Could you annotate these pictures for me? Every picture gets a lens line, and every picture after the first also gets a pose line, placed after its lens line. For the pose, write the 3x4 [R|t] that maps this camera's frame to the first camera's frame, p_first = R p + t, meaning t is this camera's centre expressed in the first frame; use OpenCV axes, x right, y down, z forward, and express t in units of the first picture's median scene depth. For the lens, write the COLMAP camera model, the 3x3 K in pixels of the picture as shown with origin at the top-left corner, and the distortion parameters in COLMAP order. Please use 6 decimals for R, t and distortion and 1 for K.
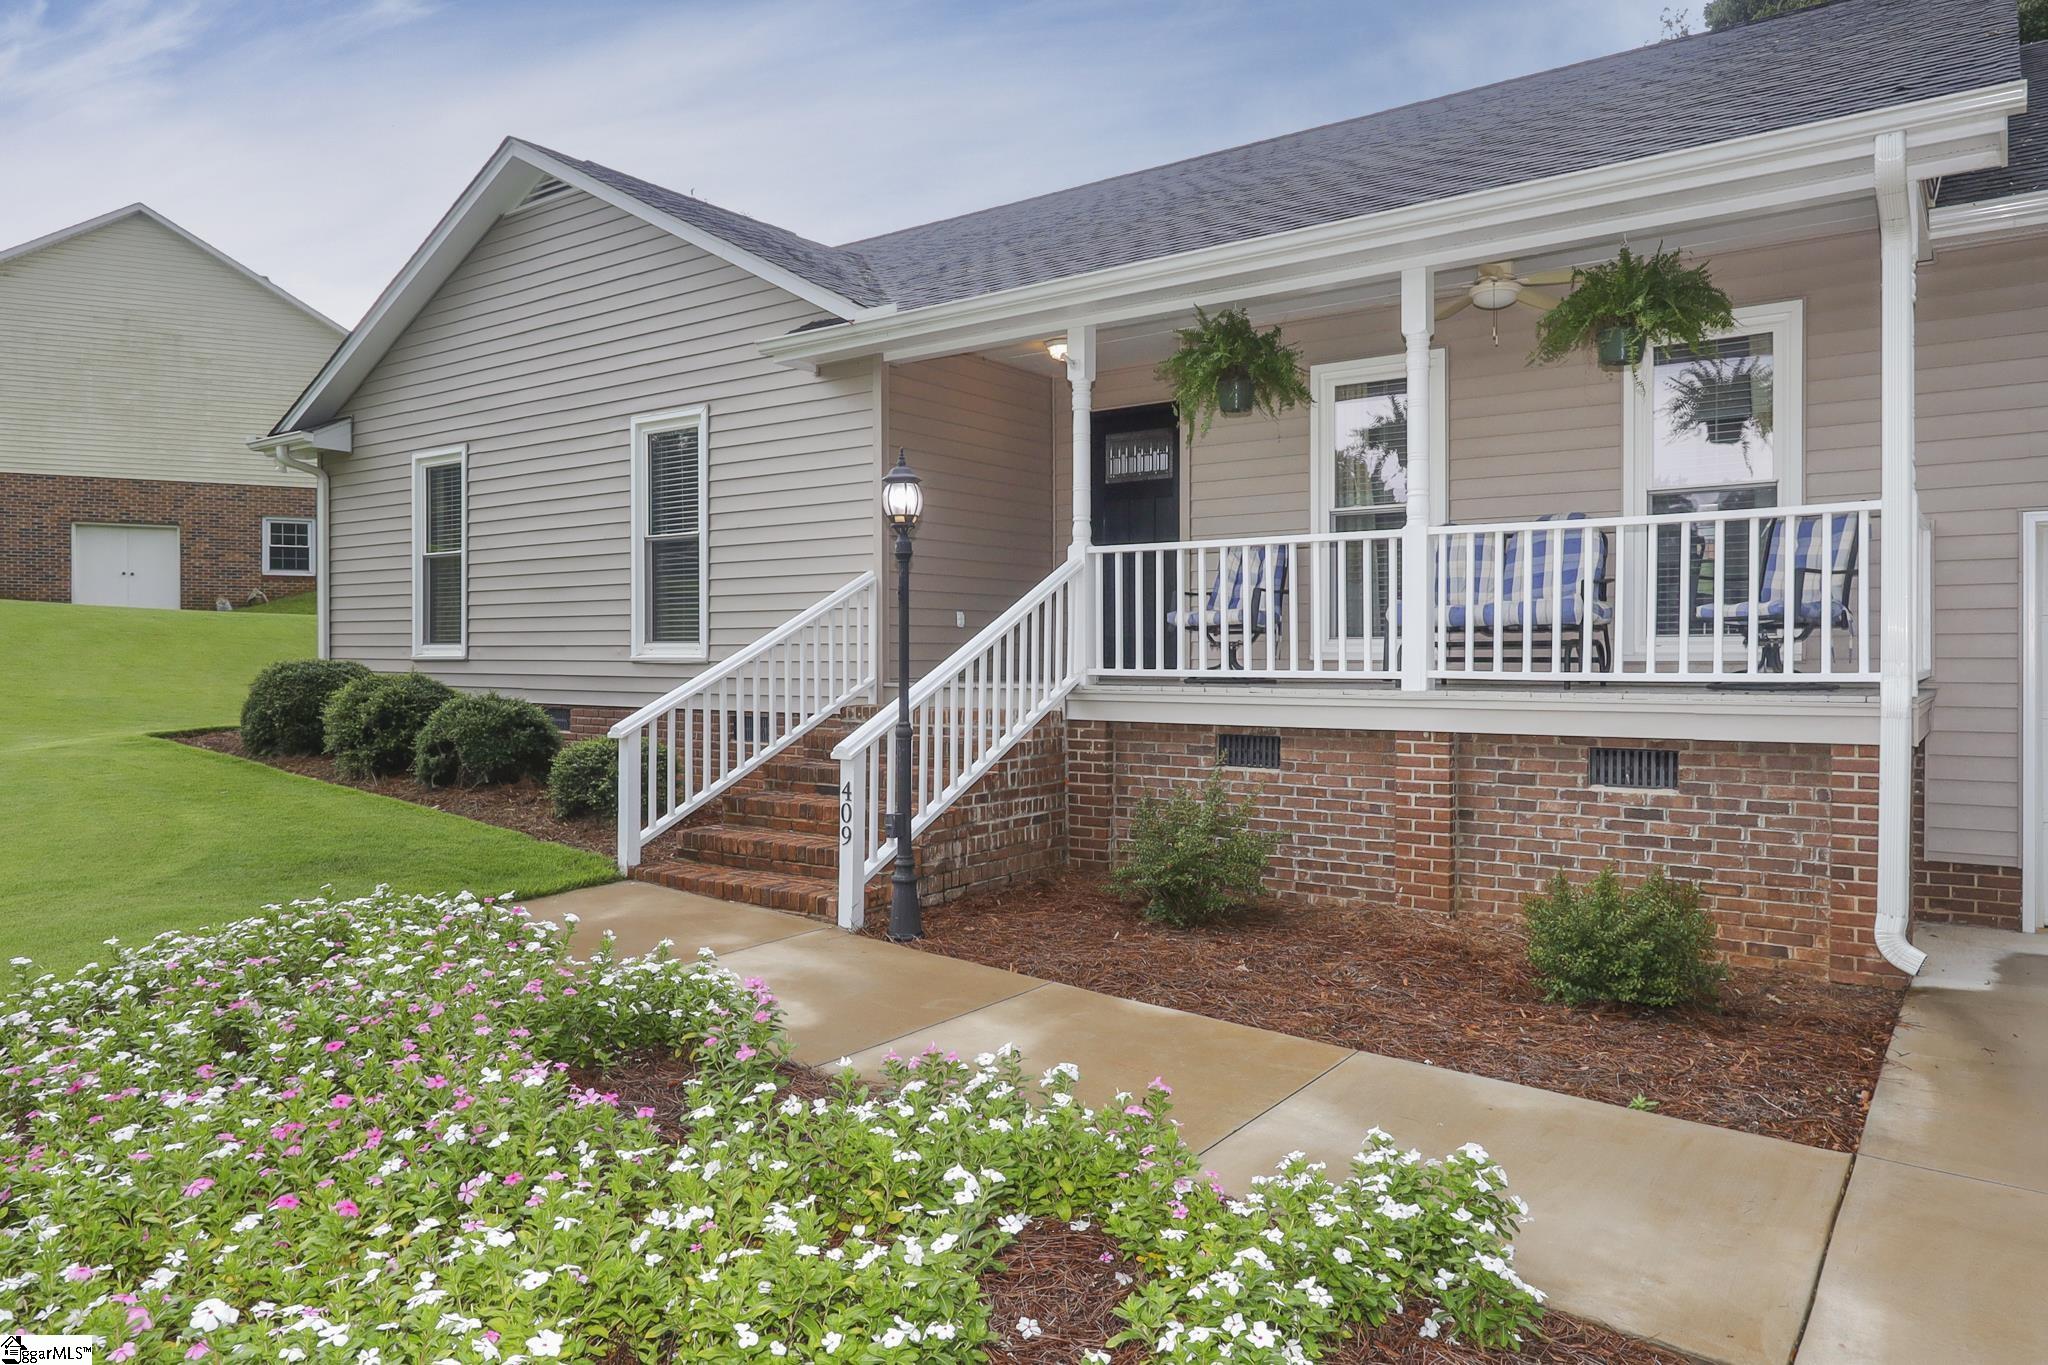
lens RADIAL K [[1316.3, 0, 1029.8], [0, 1316.3, 668.9], [0, 0, 1]] dist [0.008006, 0.002521]
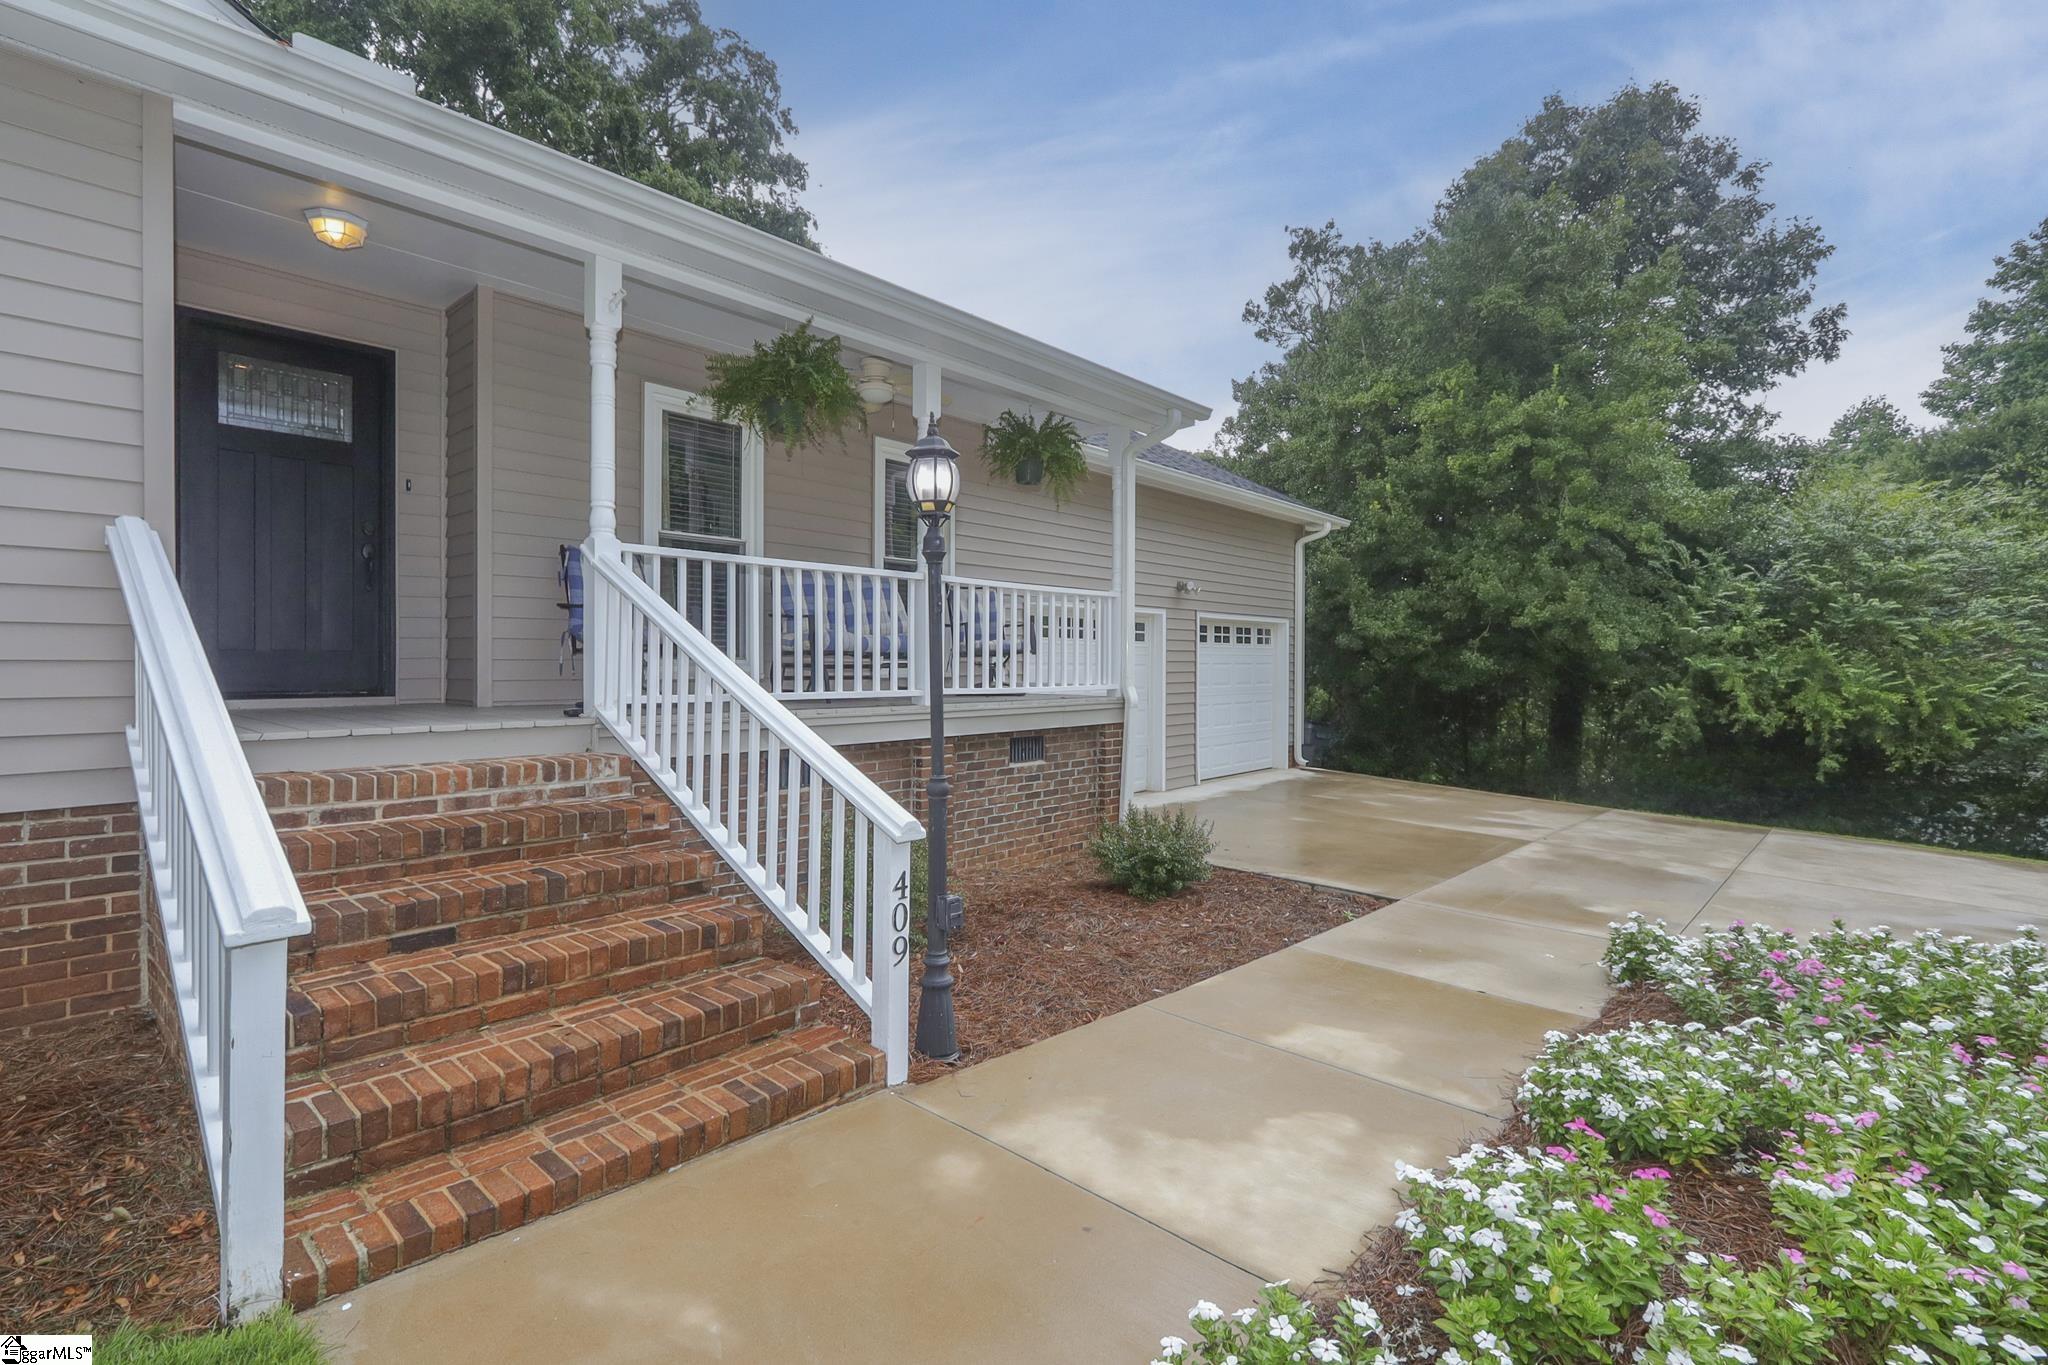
lens RADIAL K [[948.7, 0, 1010.1], [0, 948.7, 674.8], [0, 0, 1]] dist [0.001262, -0.000849]
pose [[0.104081, -0.009569, 0.994523, -0.568350], [0.009152, 0.999921, 0.008663, -0.018325], [-0.994527, 0.008200, 0.104160, 0.806514]]
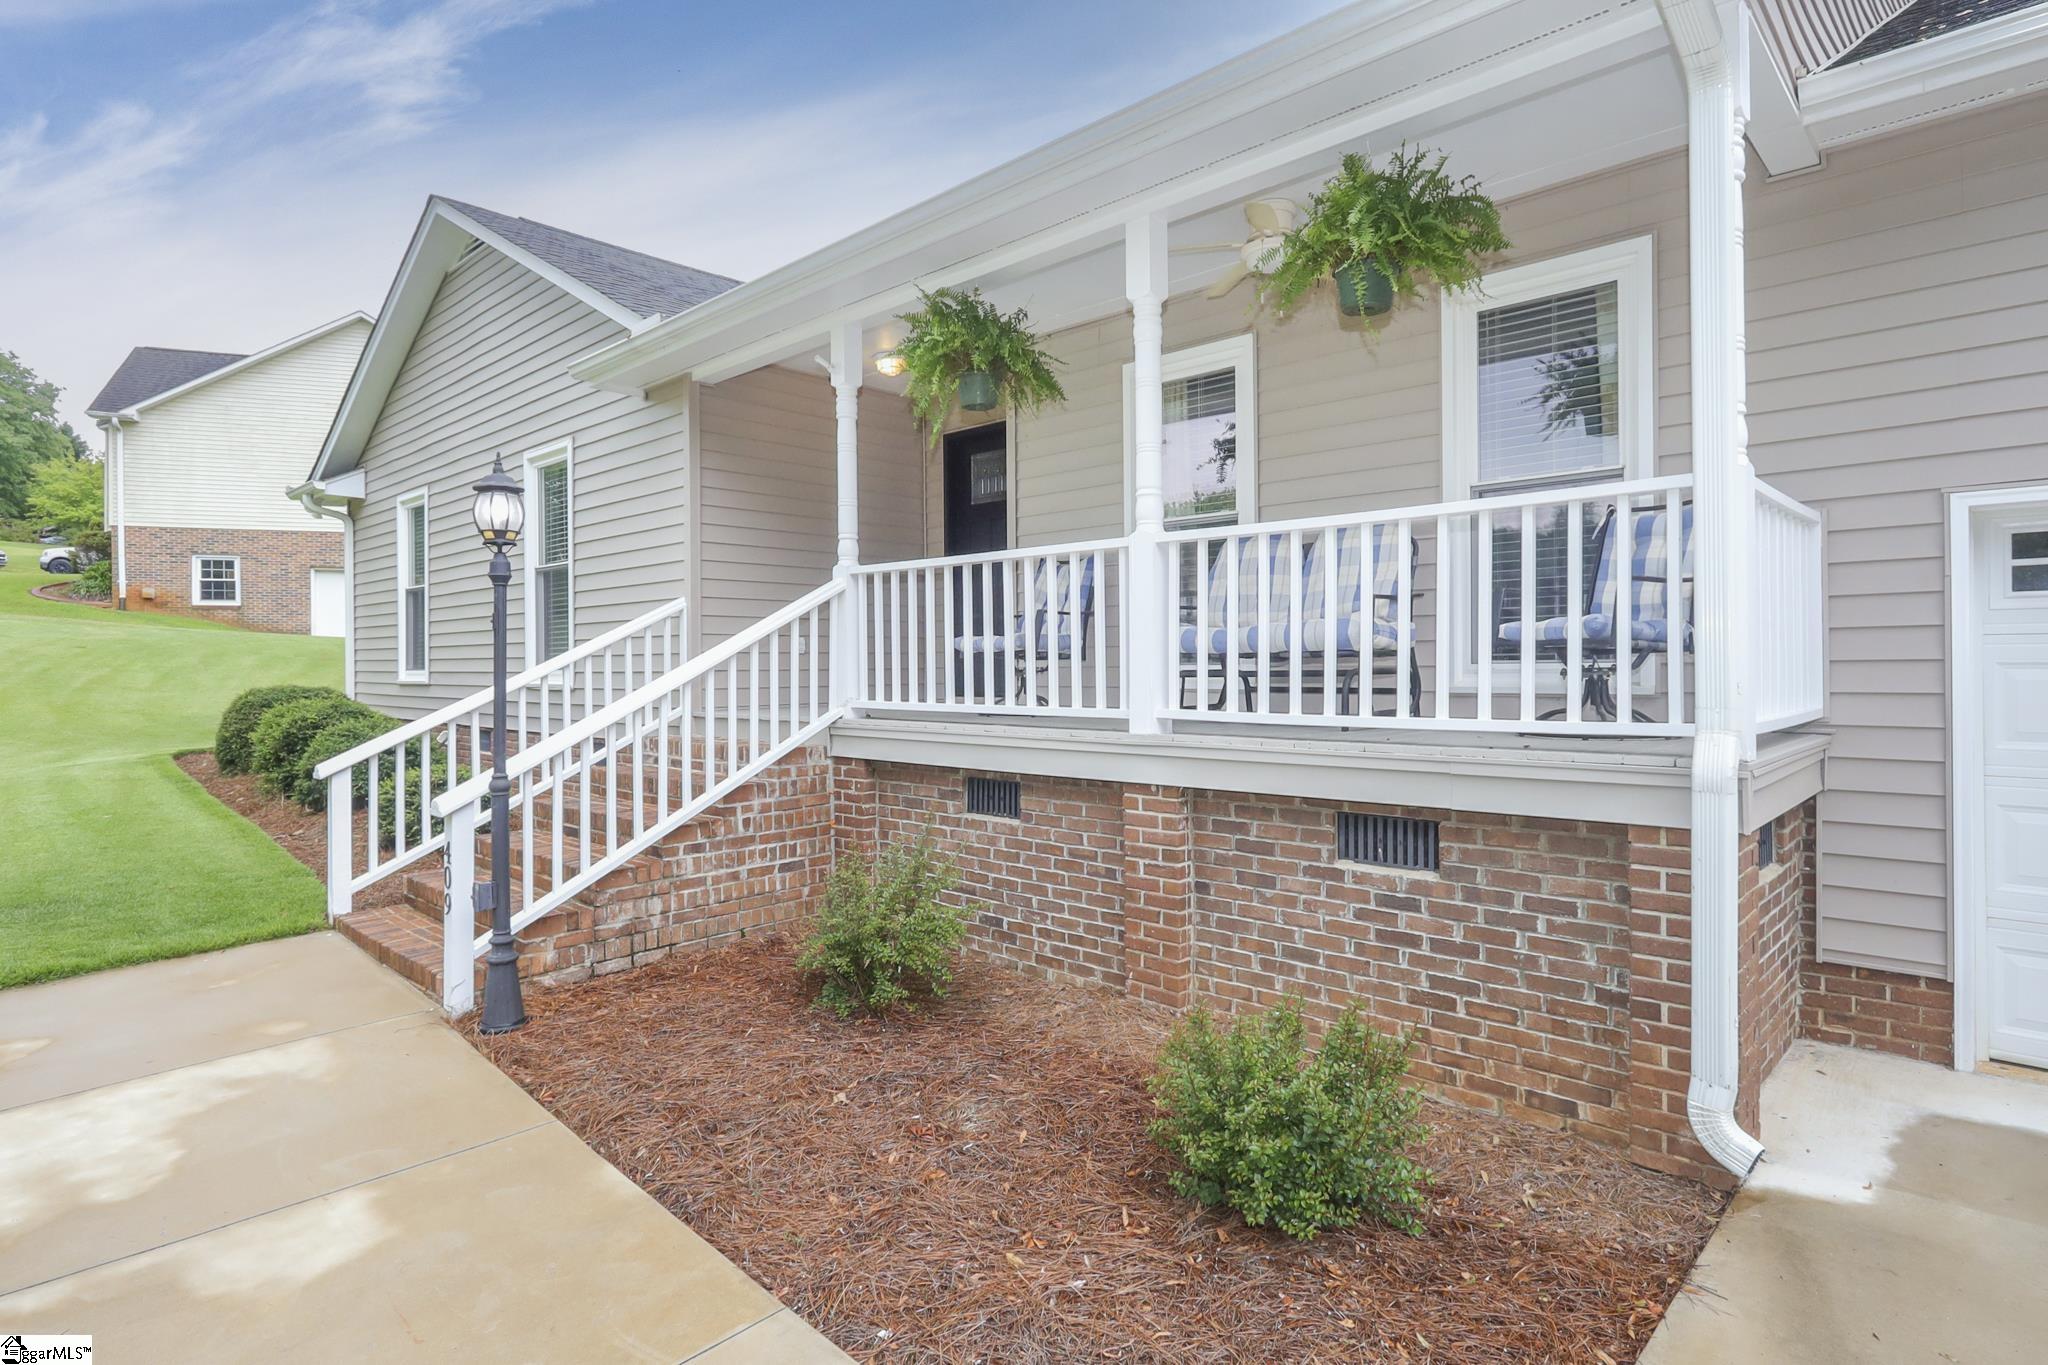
lens RADIAL K [[1069.1, 0, 1019.5], [0, 1069.1, 671.0], [0, 0, 1]] dist [0.004964, -0.000191]
pose [[0.991754, -0.004864, -0.128061, 0.291758], [0.004132, 0.999974, -0.005984, -0.018213], [0.128087, 0.005406, 0.991748, 0.319547]]
